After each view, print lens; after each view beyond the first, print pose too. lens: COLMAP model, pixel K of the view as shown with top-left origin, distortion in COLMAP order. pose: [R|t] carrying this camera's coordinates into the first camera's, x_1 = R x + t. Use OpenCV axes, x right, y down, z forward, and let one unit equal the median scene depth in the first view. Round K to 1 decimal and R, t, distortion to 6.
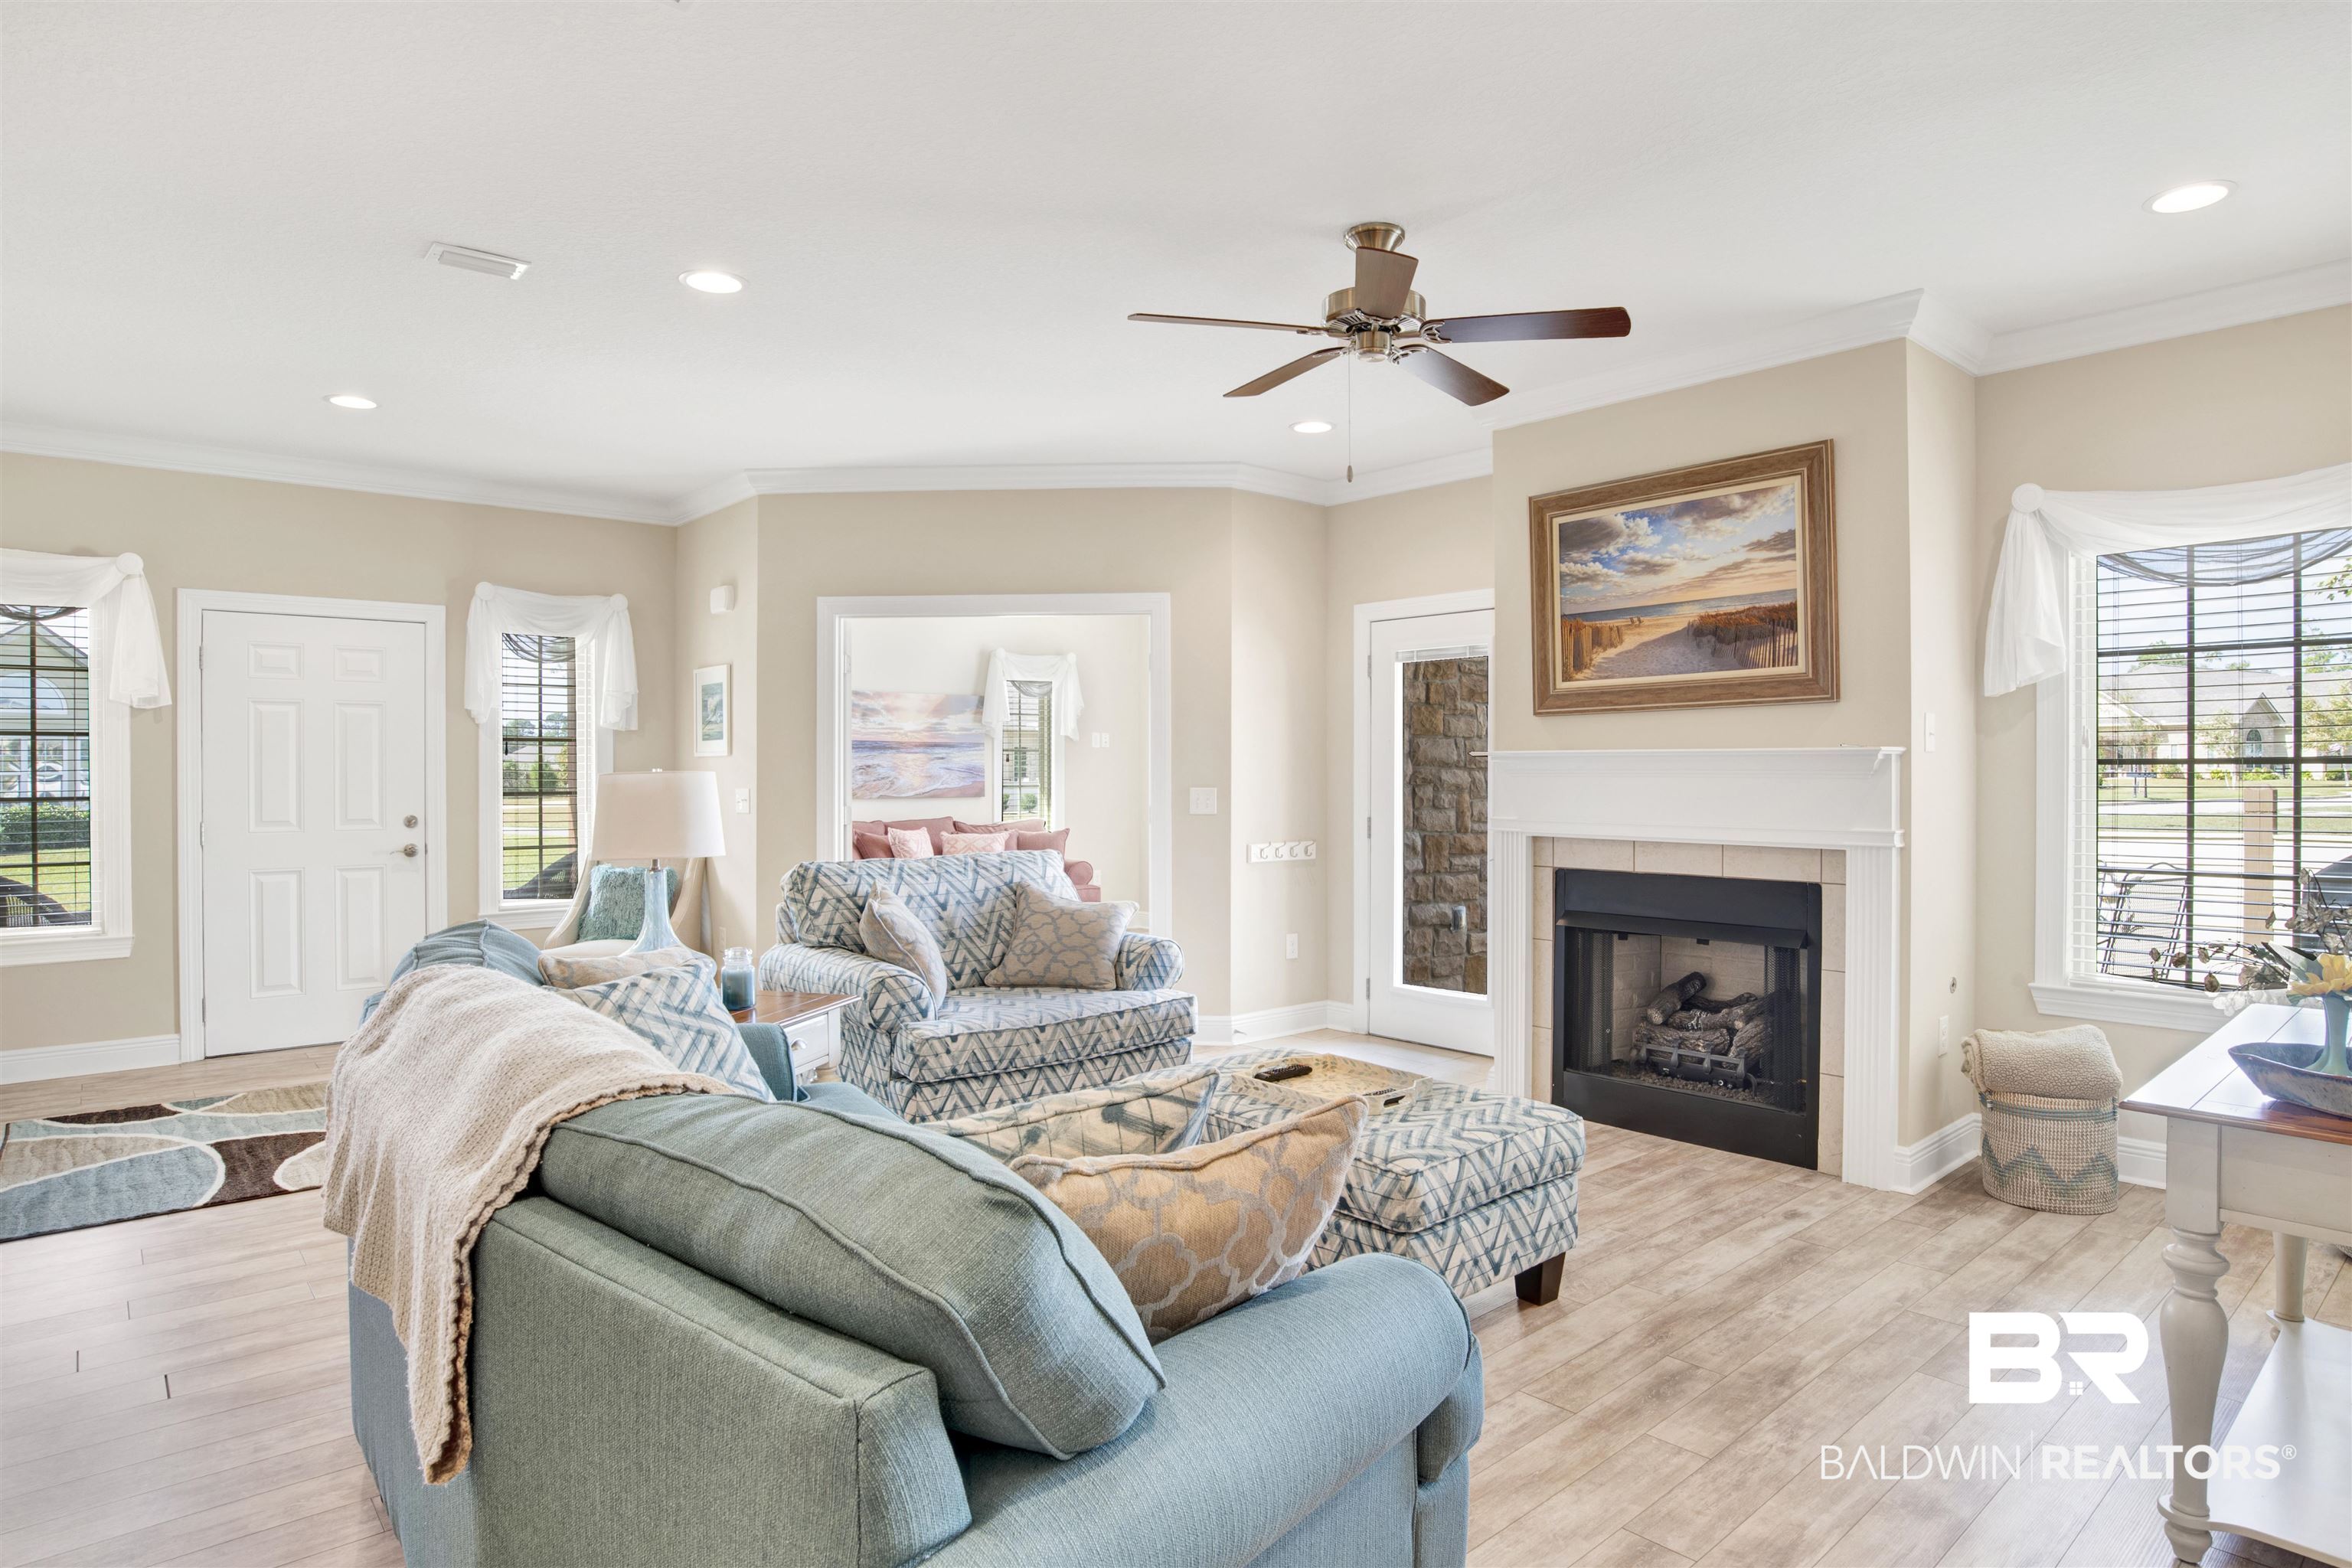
lens RADIAL K [[1297.6, 0, 1157.0], [0, 1297.6, 769.4], [0, 0, 1]] dist [-0.056656, 0.018060]
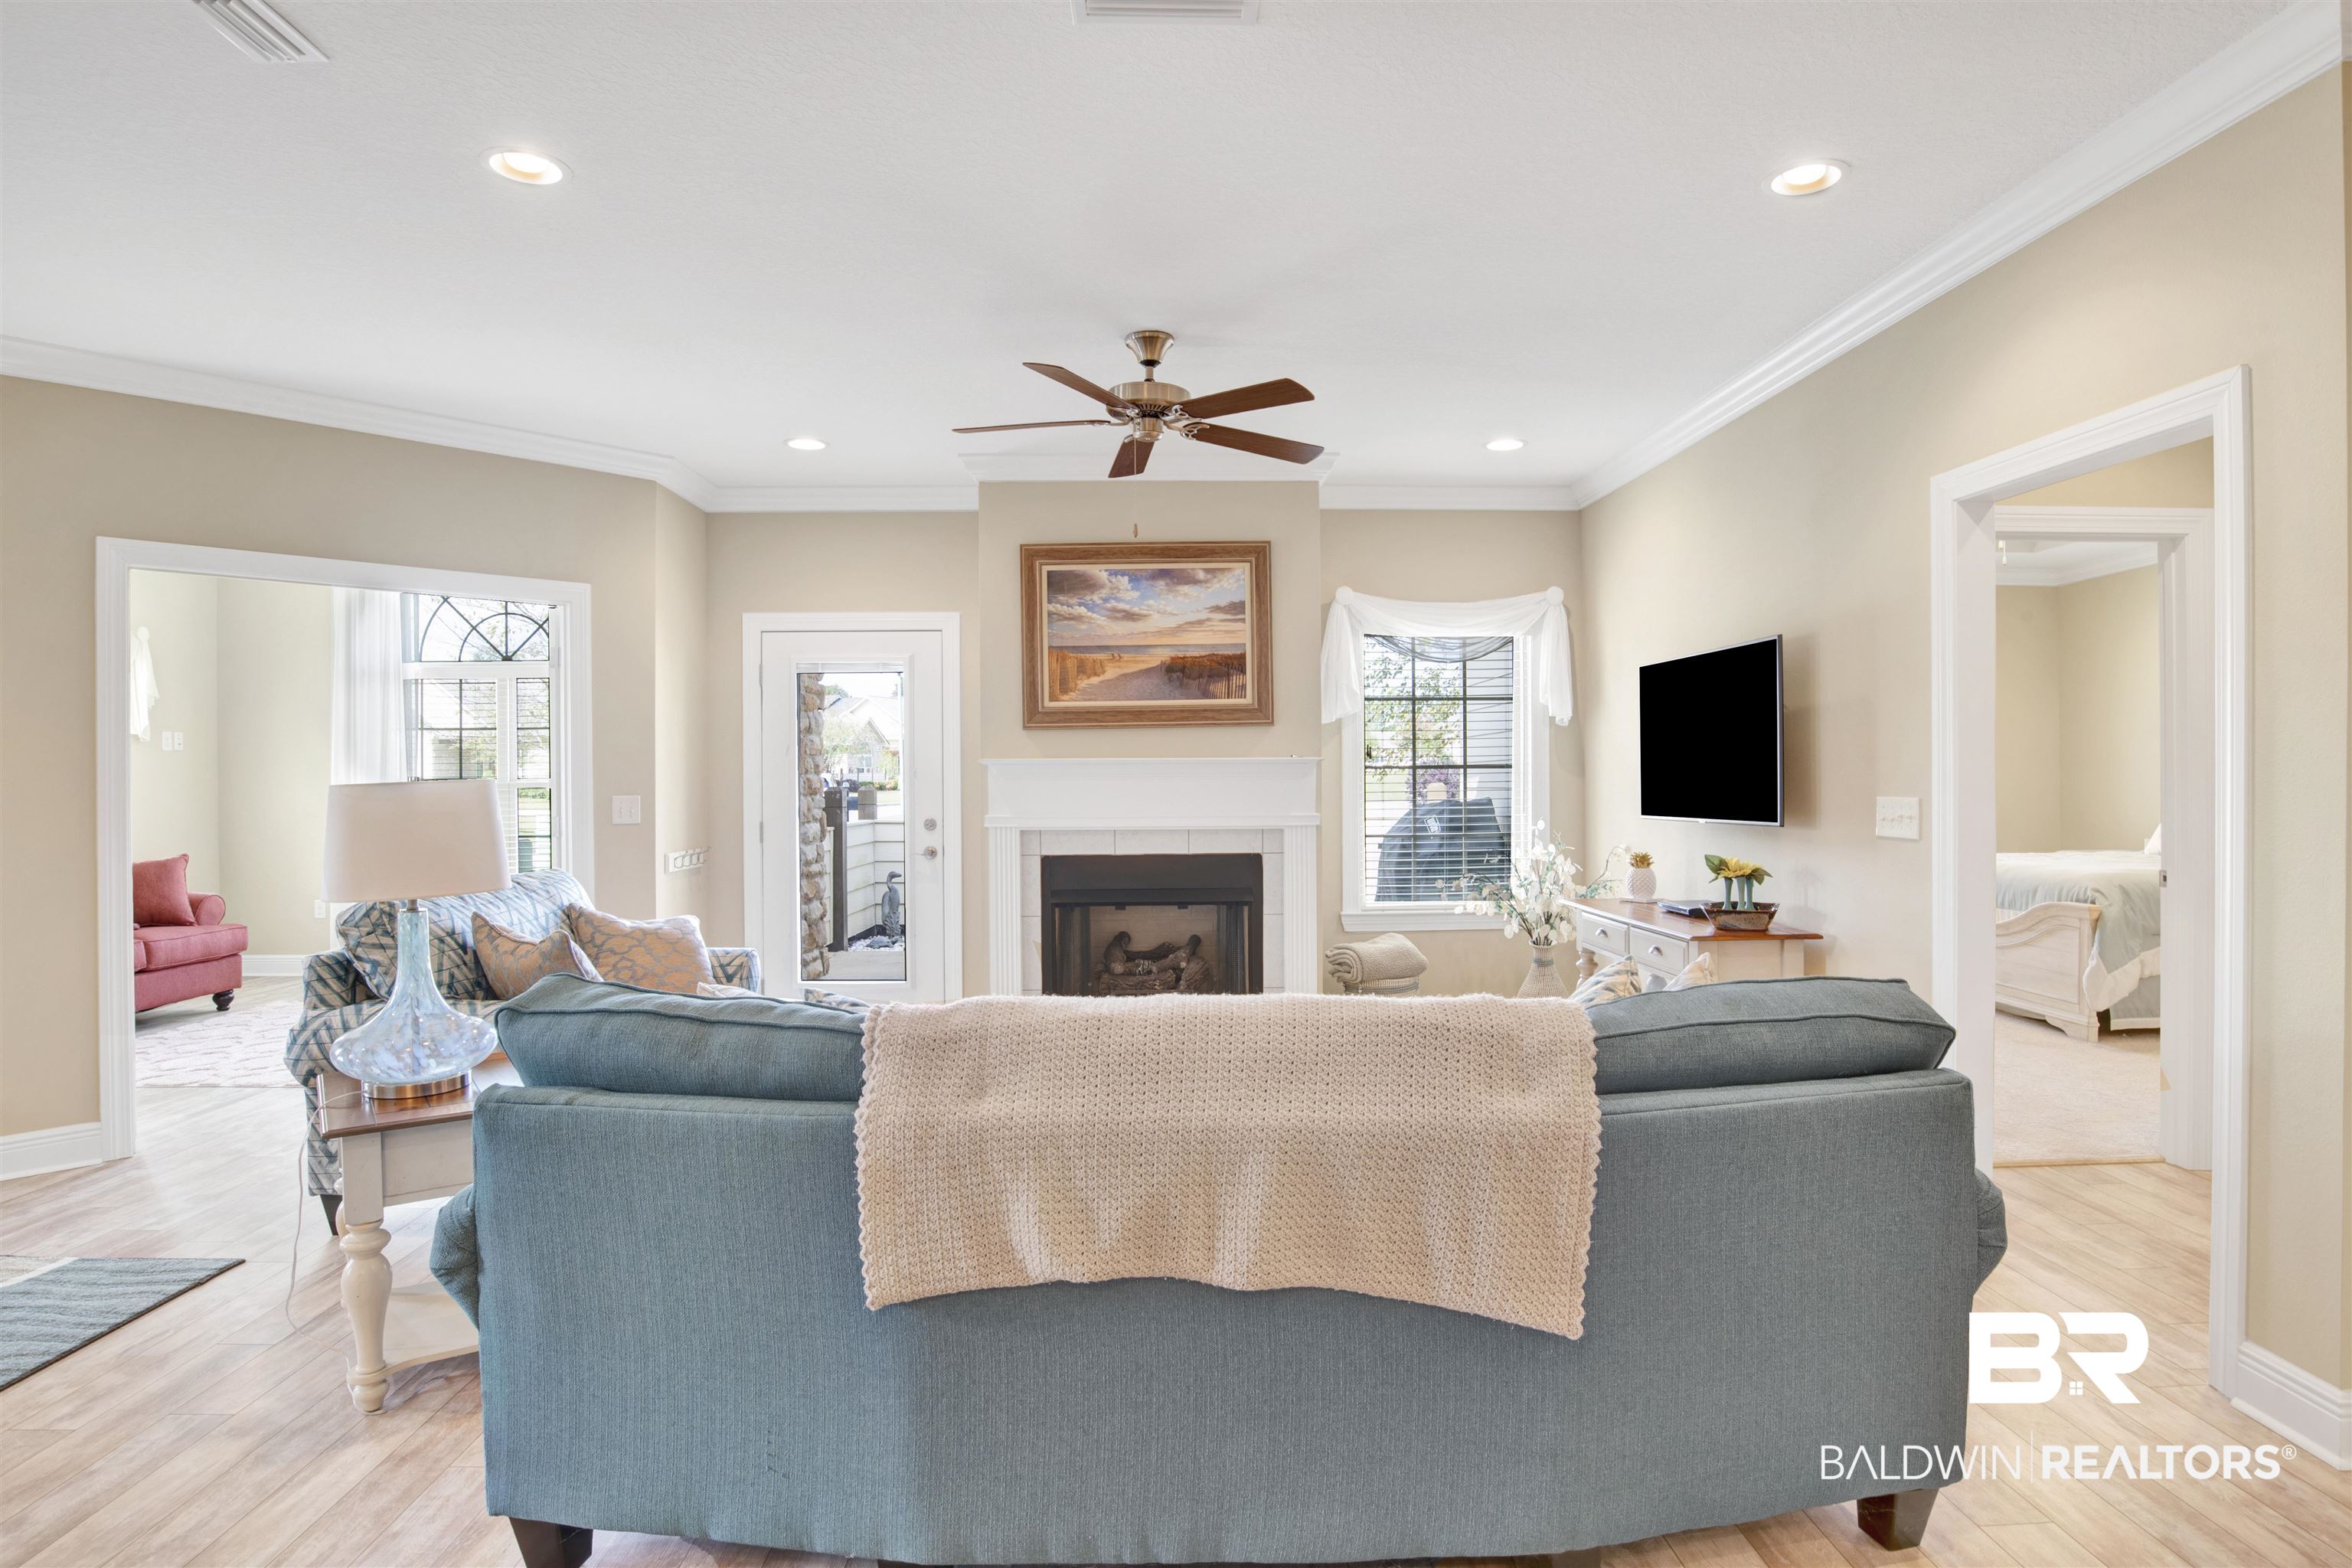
lens RADIAL K [[1297.6, 0, 1151.3], [0, 1297.6, 755.0], [0, 0, 1]] dist [-0.056656, 0.018060]
pose [[0.629964, 0.011102, 0.776545, -0.601285], [0.004914, 0.999821, -0.018280, 0.005293], [-0.776609, 0.015332, 0.629796, 0.171969]]
